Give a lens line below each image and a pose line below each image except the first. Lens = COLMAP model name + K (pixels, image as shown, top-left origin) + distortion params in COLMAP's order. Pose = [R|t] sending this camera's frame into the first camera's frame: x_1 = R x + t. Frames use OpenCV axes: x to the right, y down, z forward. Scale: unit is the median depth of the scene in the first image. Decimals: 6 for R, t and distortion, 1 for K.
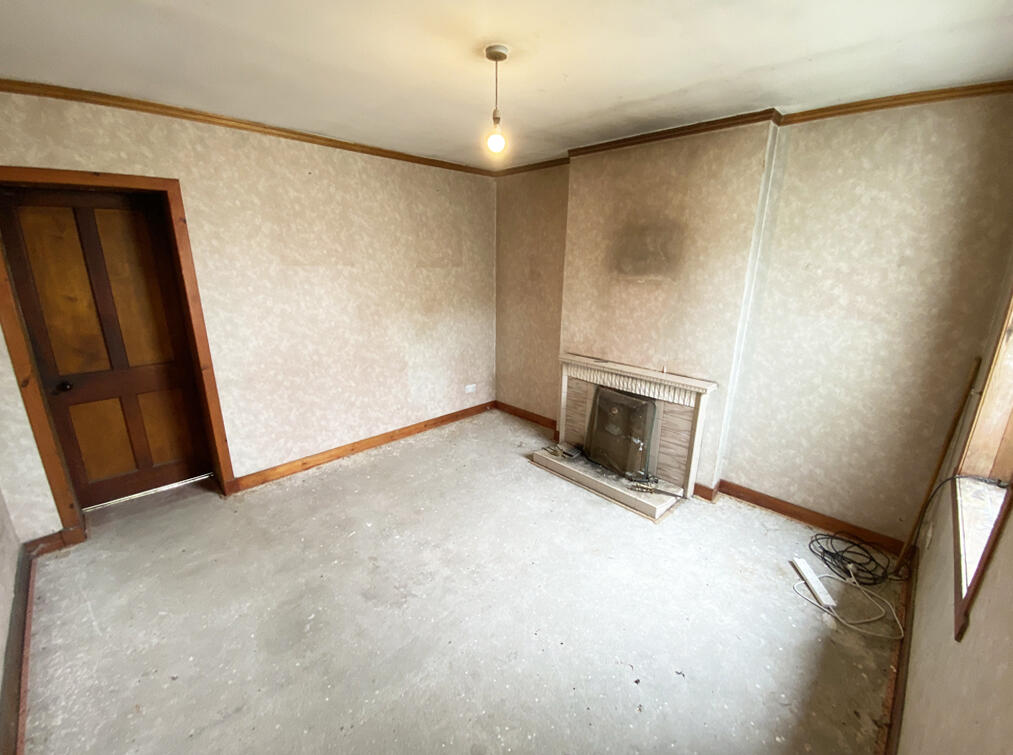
lens RADIAL K [[416.8, 0, 503.1], [0, 416.8, 369.7], [0, 0, 1]] dist [0.002744, -0.010157]
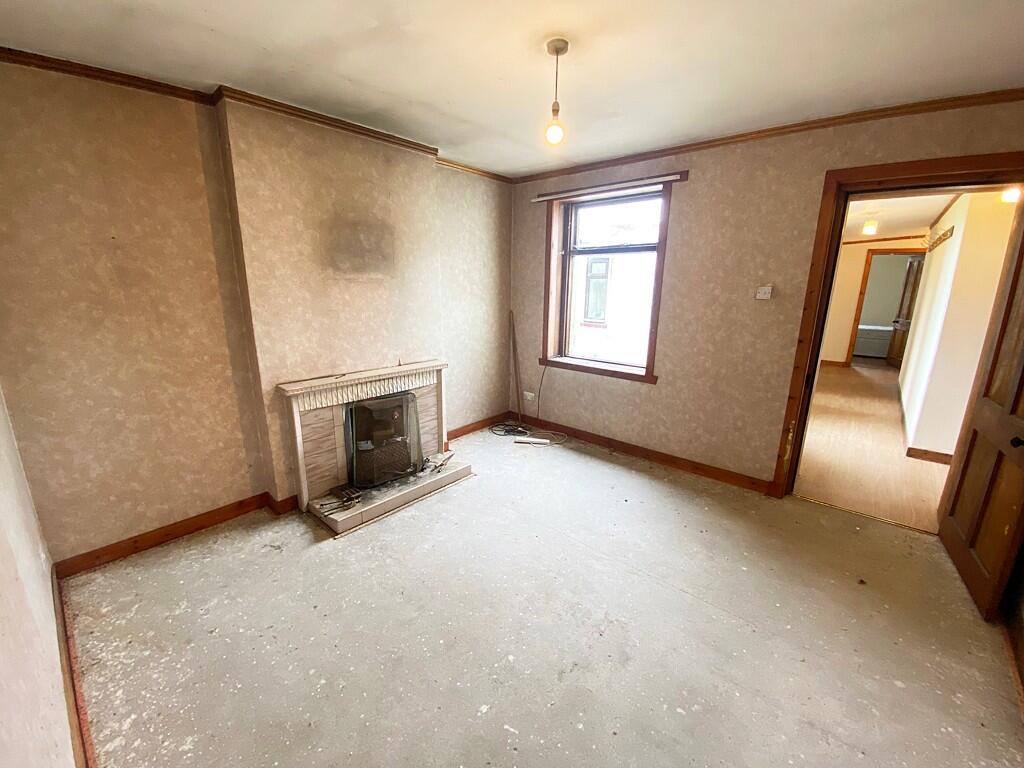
lens RADIAL K [[421.3, 0, 502.5], [0, 421.3, 381.5], [0, 0, 1]] dist [0.002744, -0.010157]
pose [[-0.084828, -0.234416, 0.968428, -0.691502], [0.243250, 0.937651, 0.248273, -0.159427], [-0.966247, 0.256631, -0.022517, 0.790372]]
